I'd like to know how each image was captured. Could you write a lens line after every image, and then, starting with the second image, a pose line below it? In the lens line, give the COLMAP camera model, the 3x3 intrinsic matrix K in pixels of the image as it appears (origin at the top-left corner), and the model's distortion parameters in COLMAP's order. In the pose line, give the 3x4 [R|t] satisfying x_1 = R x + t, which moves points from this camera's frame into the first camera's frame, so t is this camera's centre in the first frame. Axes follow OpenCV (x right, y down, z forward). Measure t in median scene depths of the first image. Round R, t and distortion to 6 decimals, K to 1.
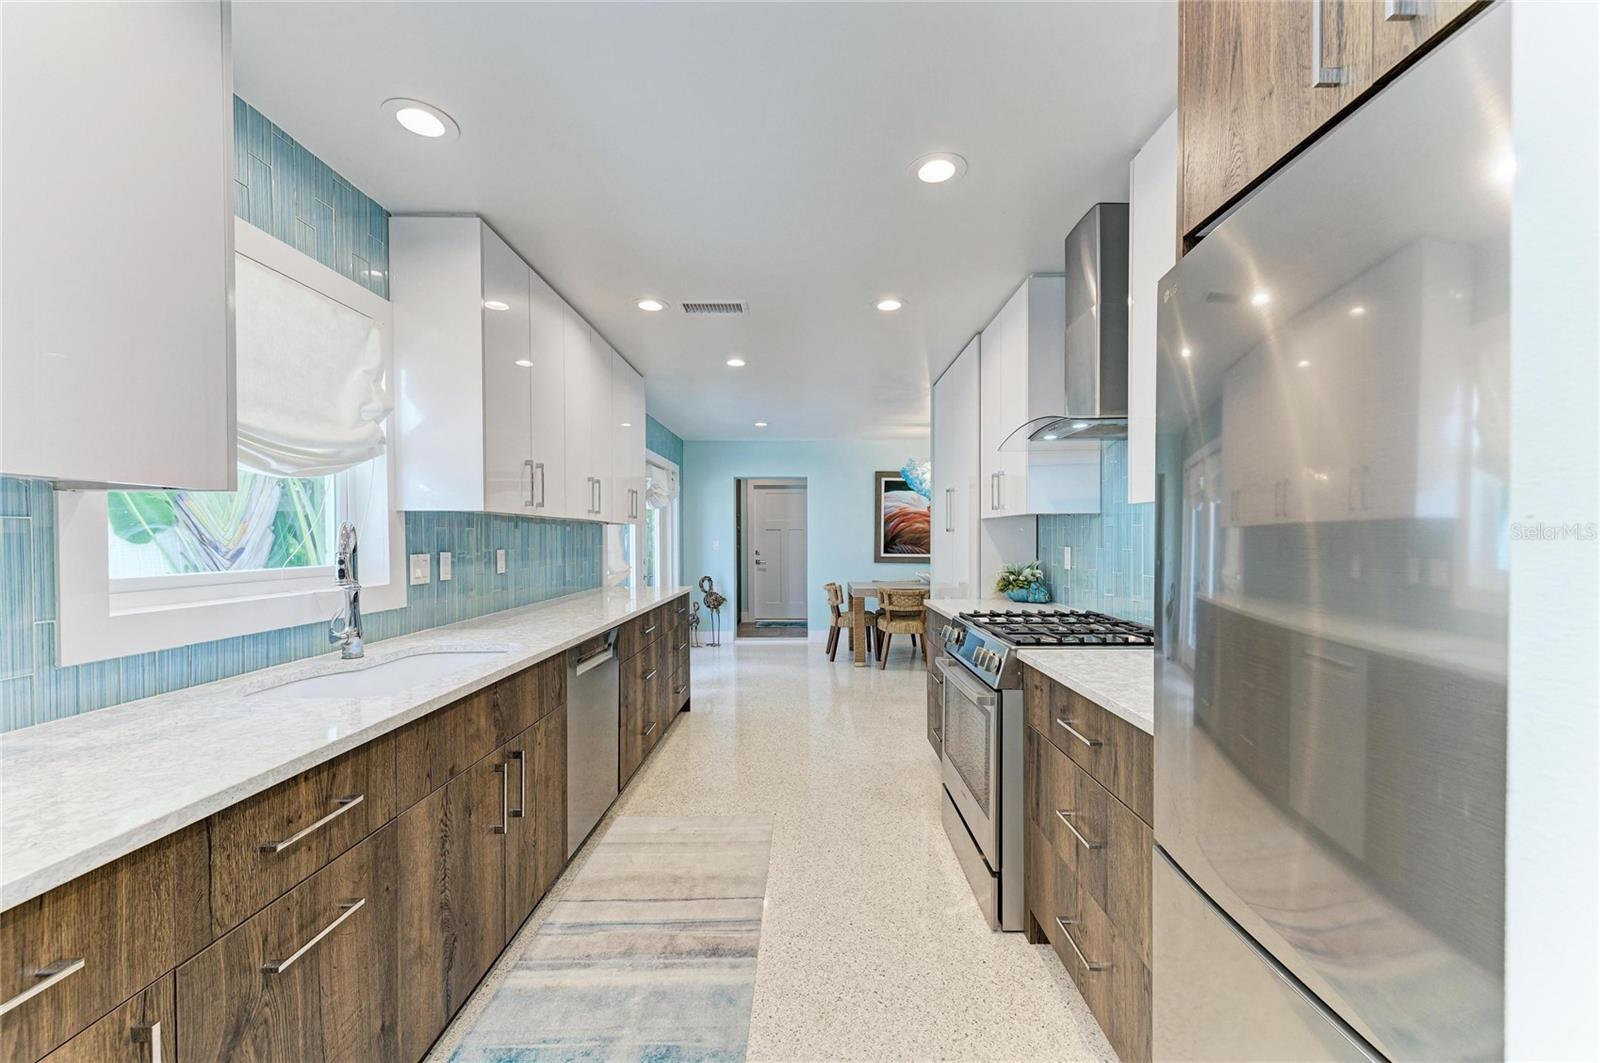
lens RADIAL K [[624.7, 0, 816.4], [0, 624.7, 548.3], [0, 0, 1]] dist [0.014214, -0.003875]
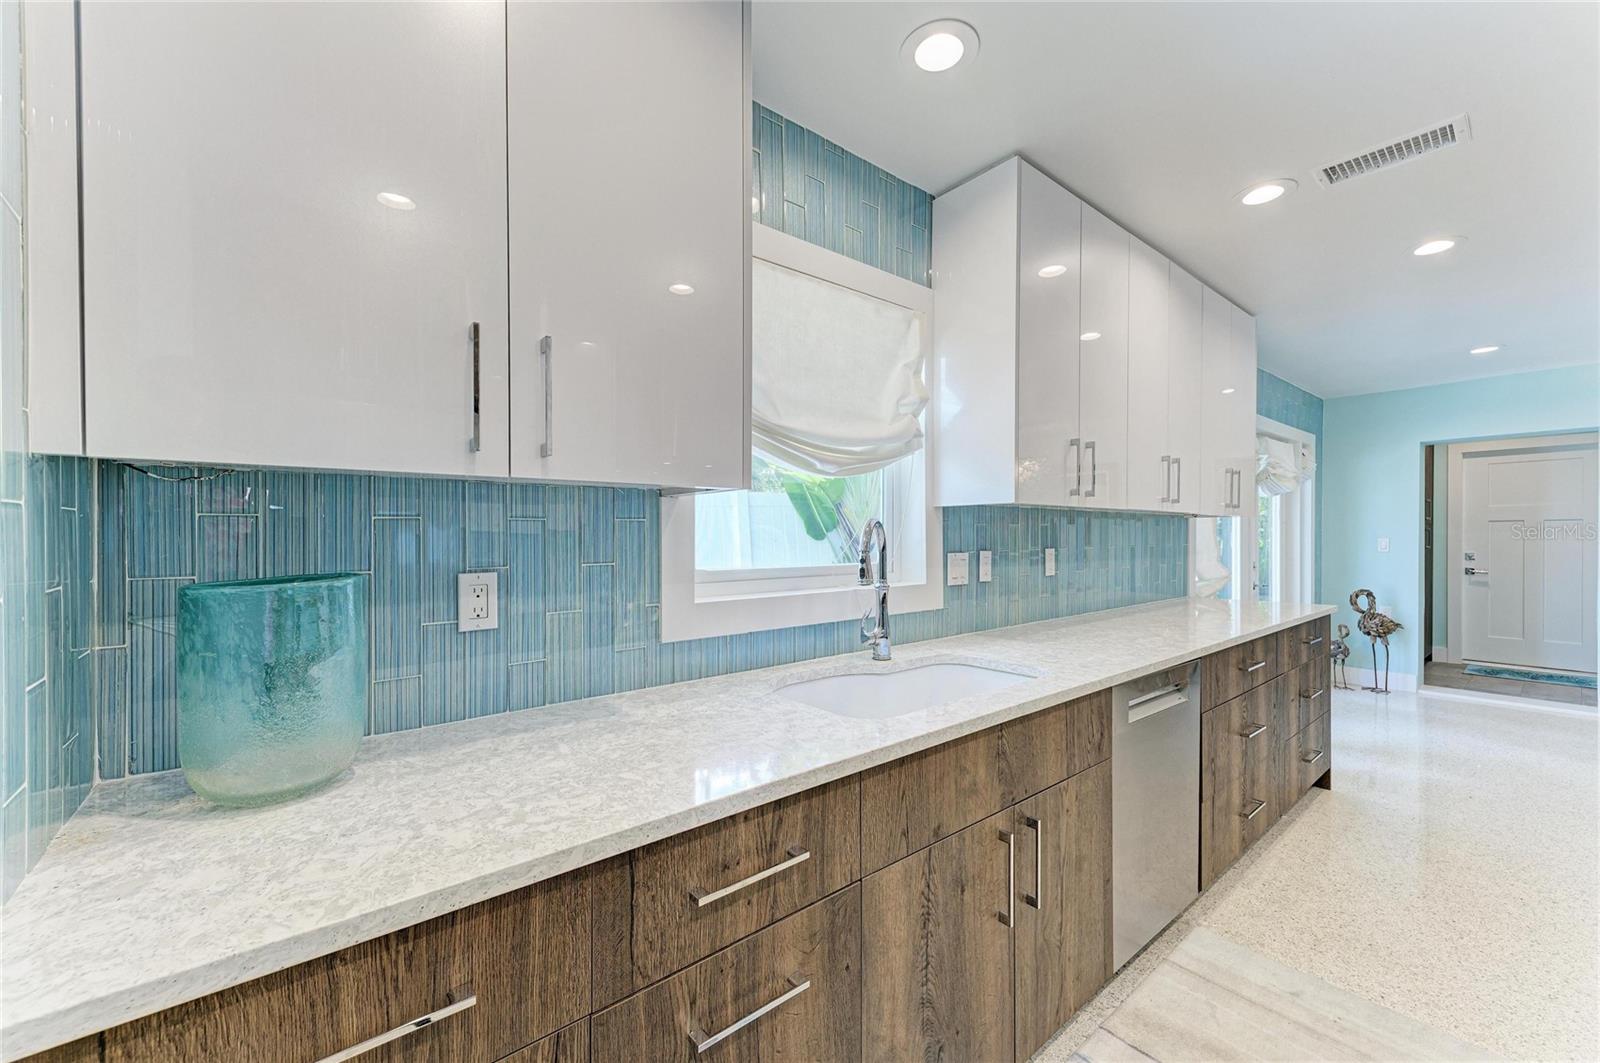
lens RADIAL K [[624.7, 0, 803.2], [0, 624.7, 544.3], [0, 0, 1]] dist [0.014214, -0.003875]
pose [[0.621953, 0.008457, -0.783009, -0.056296], [-0.009927, 0.999946, 0.002915, -0.004410], [0.782992, 0.005960, 0.622004, 0.289479]]
